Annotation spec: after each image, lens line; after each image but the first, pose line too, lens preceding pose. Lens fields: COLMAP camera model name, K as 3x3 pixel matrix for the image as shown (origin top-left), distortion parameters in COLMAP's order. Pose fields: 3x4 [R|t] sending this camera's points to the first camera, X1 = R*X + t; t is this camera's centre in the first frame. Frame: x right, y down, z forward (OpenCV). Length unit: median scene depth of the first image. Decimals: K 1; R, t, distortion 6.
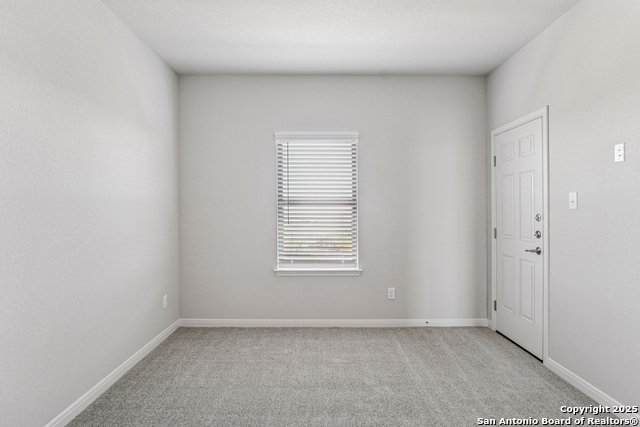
lens RADIAL K [[336.8, 0, 320.0], [0, 336.8, 213.5], [0, 0, 1]] dist [-0.033040, -0.000617]
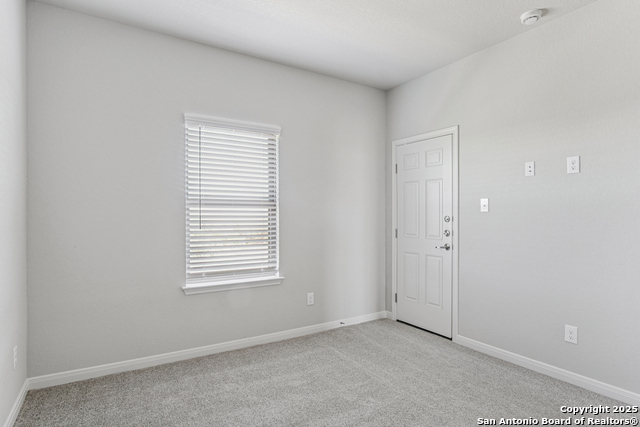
lens RADIAL K [[336.8, 0, 320.0], [0, 336.8, 213.5], [0, 0, 1]] dist [-0.033040, -0.000617]
pose [[0.852351, 0.002083, 0.522966, -0.277722], [0.000733, 0.999986, -0.005176, -0.000971], [-0.522969, 0.004795, 0.852338, 0.171138]]
